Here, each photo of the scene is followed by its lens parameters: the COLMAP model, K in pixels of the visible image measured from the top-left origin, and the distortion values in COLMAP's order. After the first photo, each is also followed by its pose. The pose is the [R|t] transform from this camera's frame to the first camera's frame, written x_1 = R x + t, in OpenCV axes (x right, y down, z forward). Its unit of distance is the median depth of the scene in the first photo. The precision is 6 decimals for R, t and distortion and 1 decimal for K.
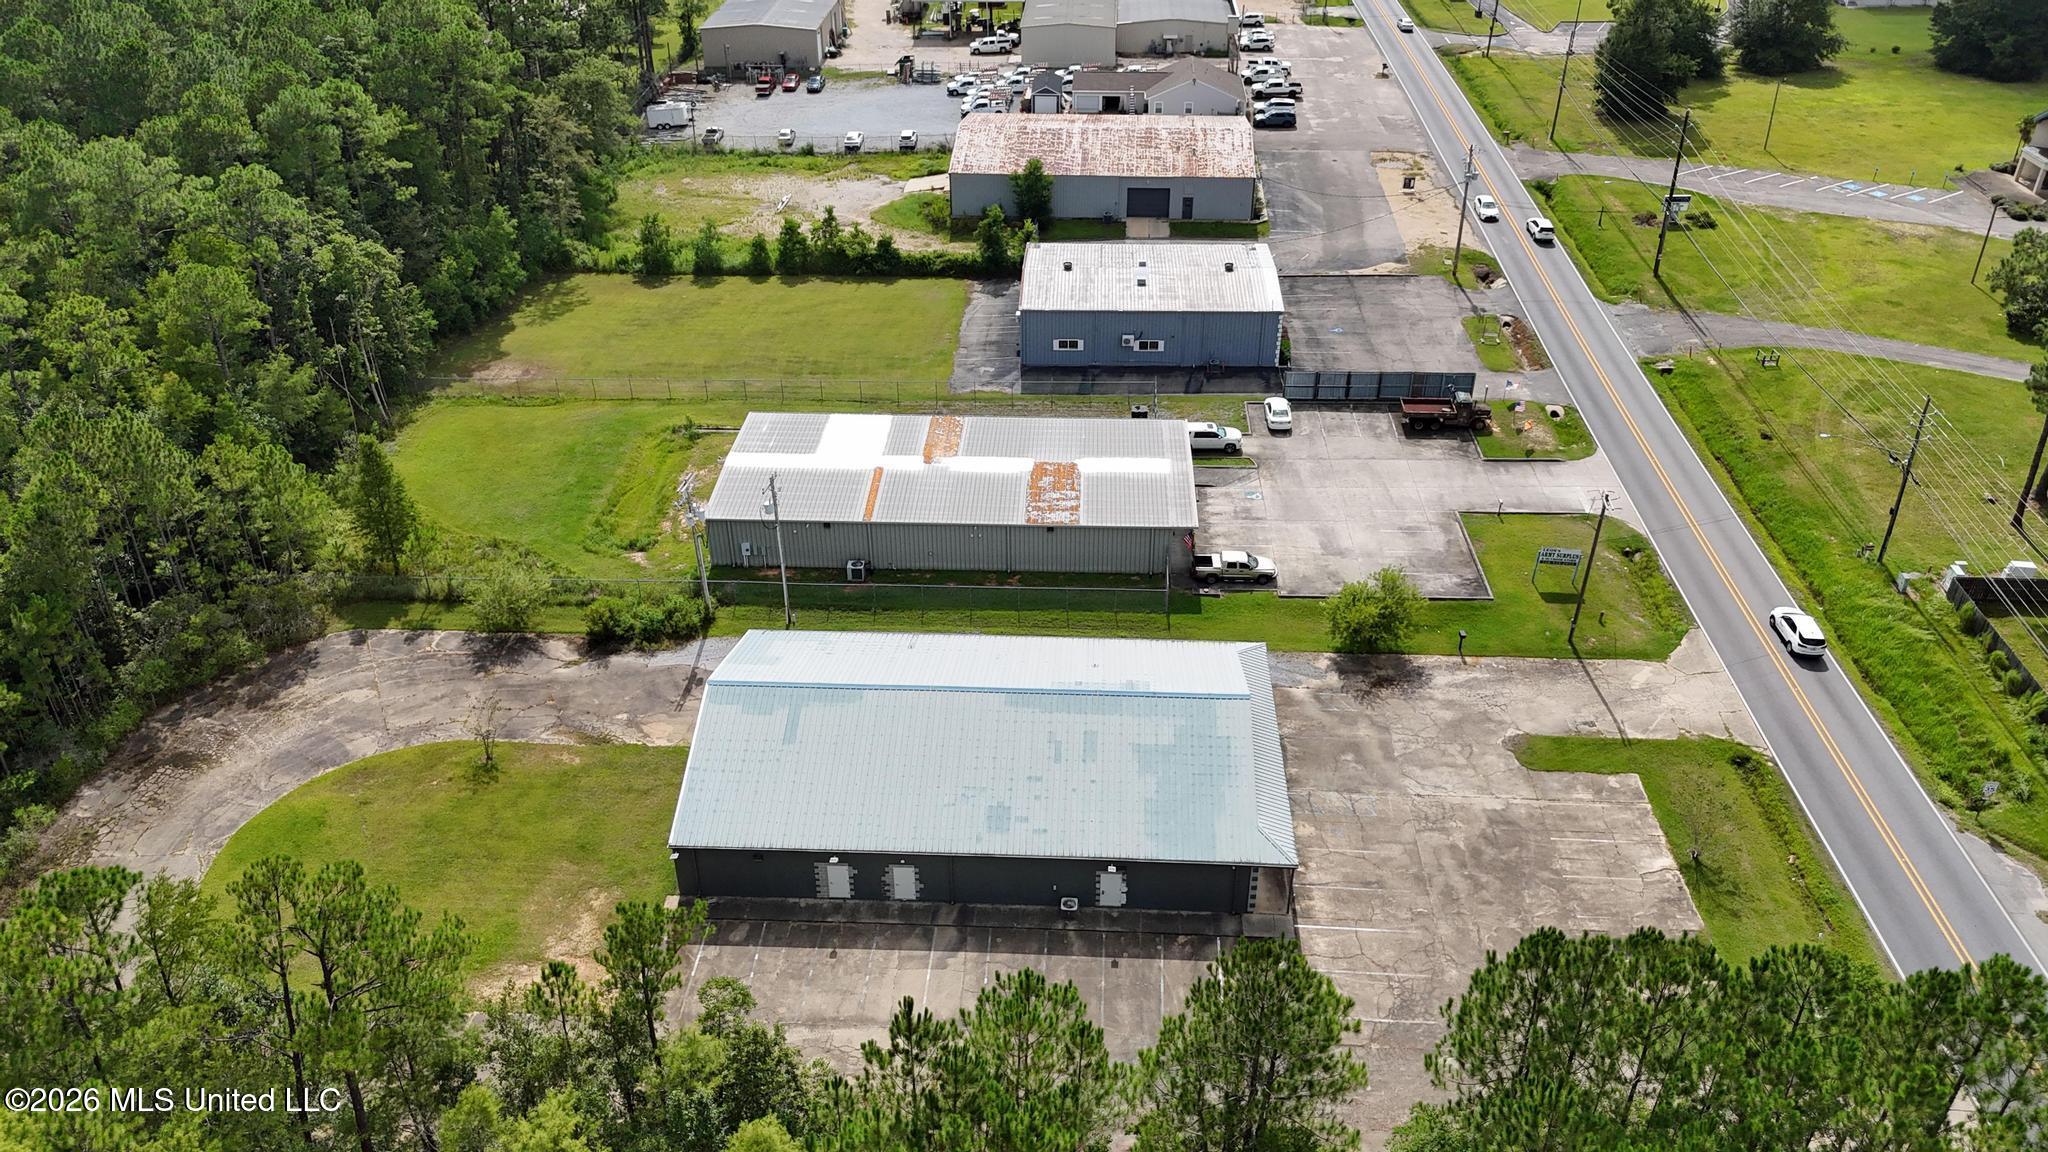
lens RADIAL K [[1541.2, 0, 1026.9], [0, 1541.2, 523.1], [0, 0, 1]] dist [0.066882, -0.072243]
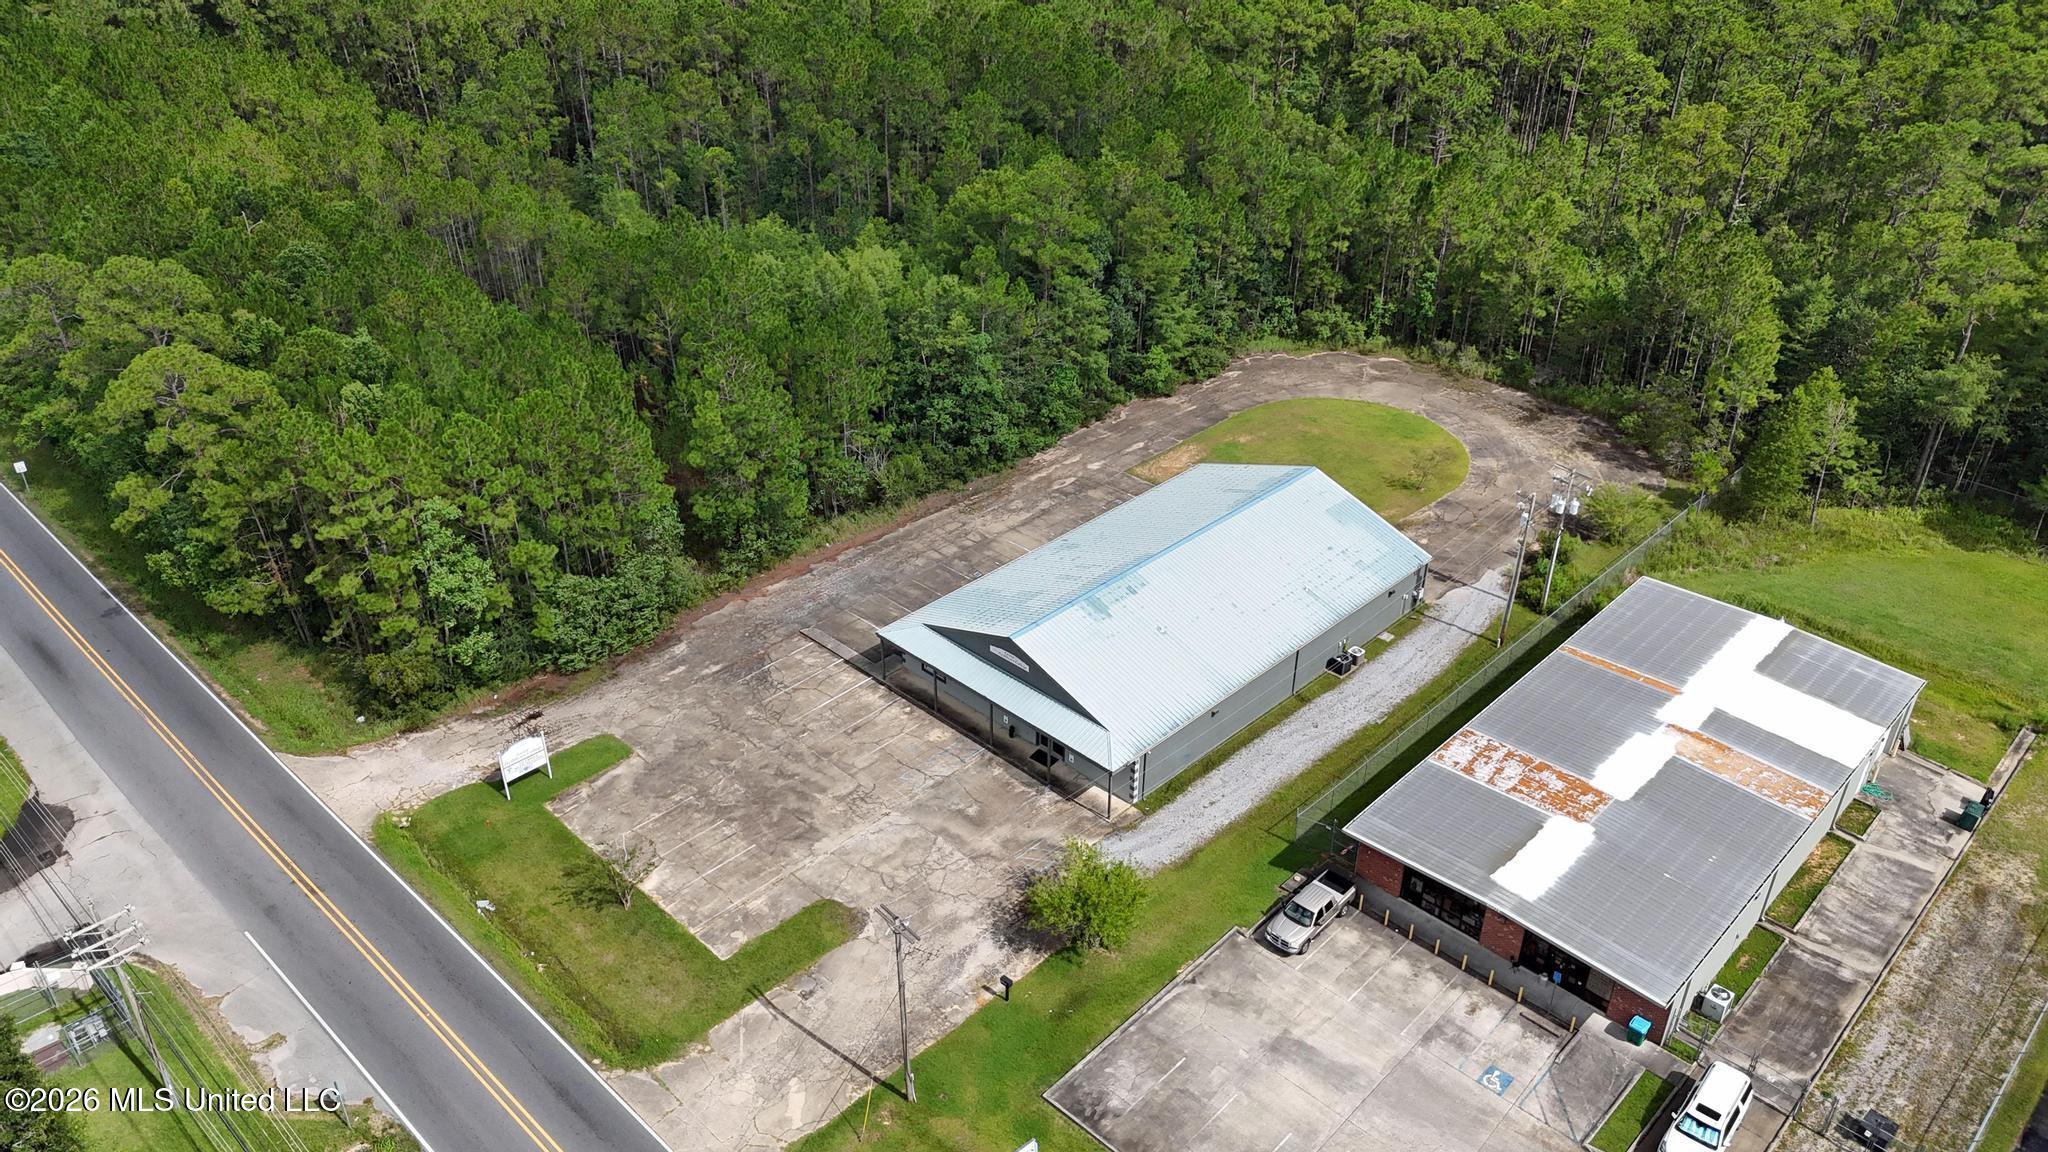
lens RADIAL K [[1541.2, 0, 1026.9], [0, 1541.2, 523.1], [0, 0, 1]] dist [0.066882, -0.072243]
pose [[-0.658666, 0.370568, -0.654858, 0.687148], [-0.379720, 0.587660, 0.714471, -0.594516], [0.649594, 0.719260, -0.246359, 1.048934]]
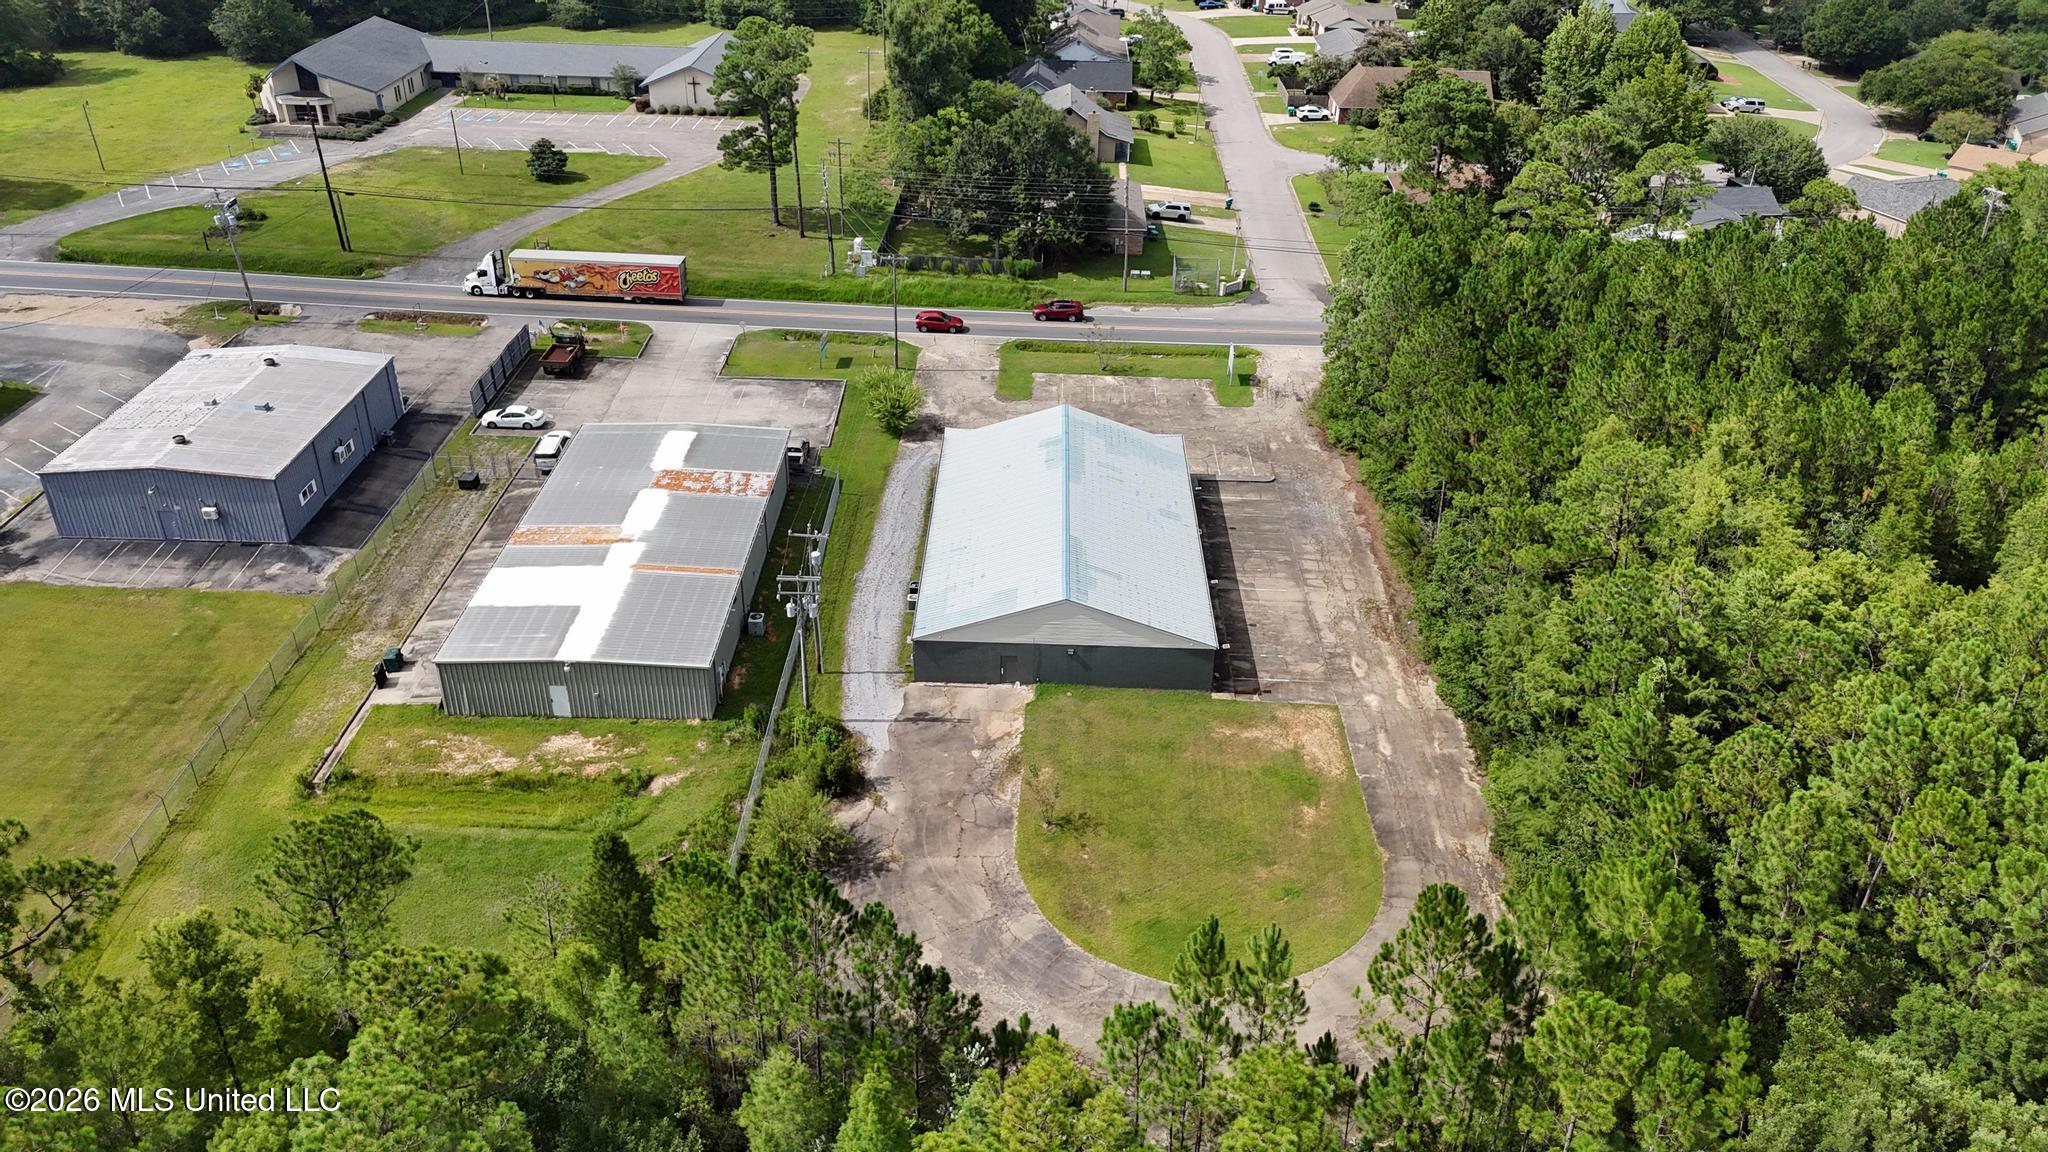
lens RADIAL K [[1500.8, 0, 1024.0], [0, 1500.8, 576.0], [0, 0, 1]] dist [0.087224, -0.000496]
pose [[-0.030088, -0.500601, 0.865155, -1.007472], [0.485803, 0.749118, 0.450354, -0.368810], [-0.873551, 0.433845, 0.220654, 0.687325]]
